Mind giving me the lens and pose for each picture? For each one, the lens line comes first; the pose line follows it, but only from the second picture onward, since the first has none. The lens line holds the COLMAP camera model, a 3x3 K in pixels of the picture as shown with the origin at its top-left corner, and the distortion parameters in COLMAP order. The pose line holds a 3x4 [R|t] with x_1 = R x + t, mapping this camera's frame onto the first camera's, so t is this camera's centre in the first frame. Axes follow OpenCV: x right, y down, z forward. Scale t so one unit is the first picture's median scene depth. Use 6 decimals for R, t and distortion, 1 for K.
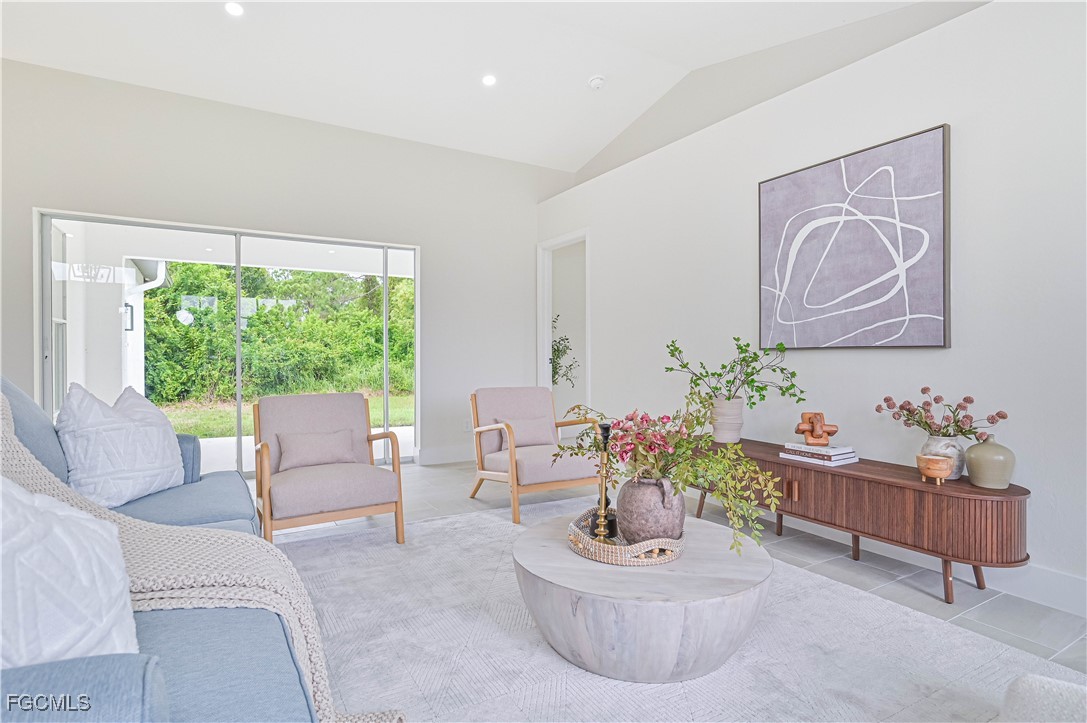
lens RADIAL K [[573.6, 0, 545.8], [0, 573.6, 351.1], [0, 0, 1]] dist [0.000874, -0.000048]
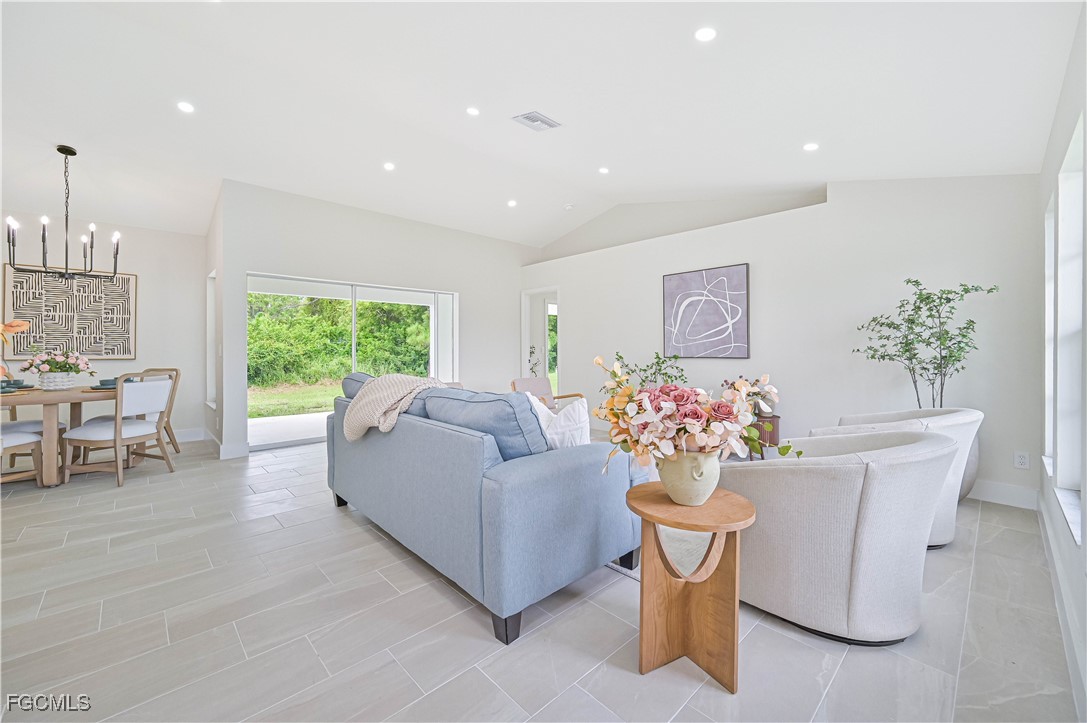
lens RADIAL K [[435.4, 0, 544.9], [0, 435.4, 343.4], [0, 0, 1]] dist [0.001021, -0.000057]
pose [[0.976816, 0.001468, 0.214076, -0.367877], [0.000485, 0.999959, -0.009071, -0.038340], [-0.214081, 0.008965, 0.976775, -0.415945]]
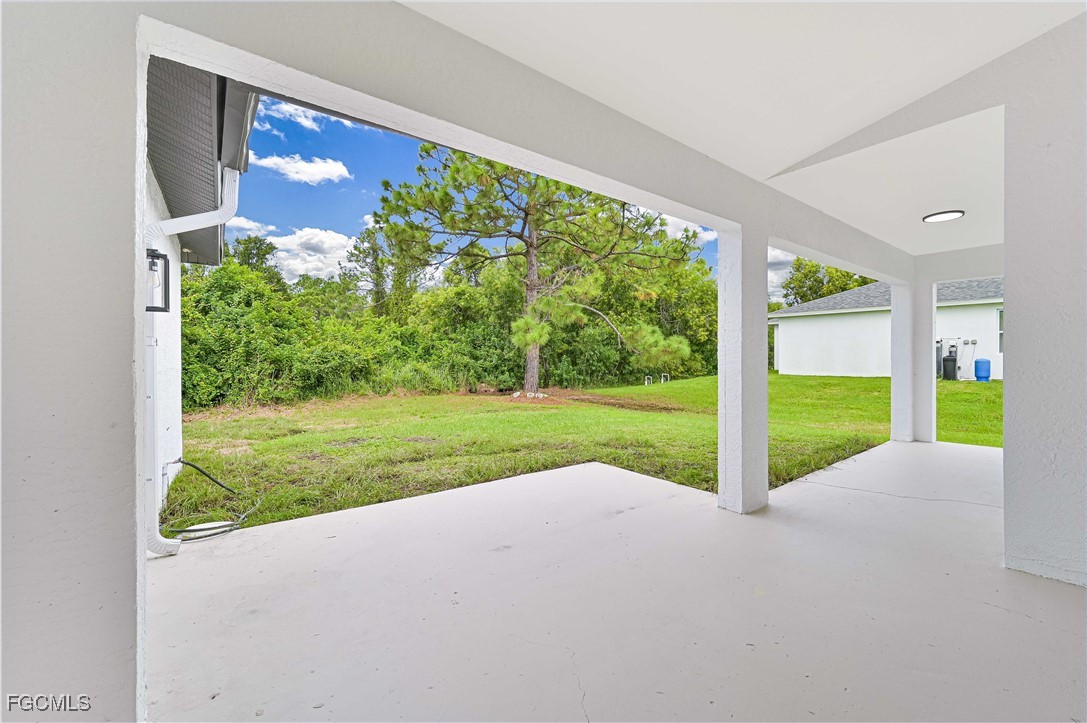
lens RADIAL K [[436.2, 0, 550.7], [0, 436.2, 352.9], [0, 0, 1]] dist [-0.002236, -0.000176]
pose [[0.994108, 0.001312, 0.108387, -0.977505], [-0.001351, 0.999999, 0.000286, -0.007668], [-0.108386, -0.000431, 0.994109, 1.339785]]
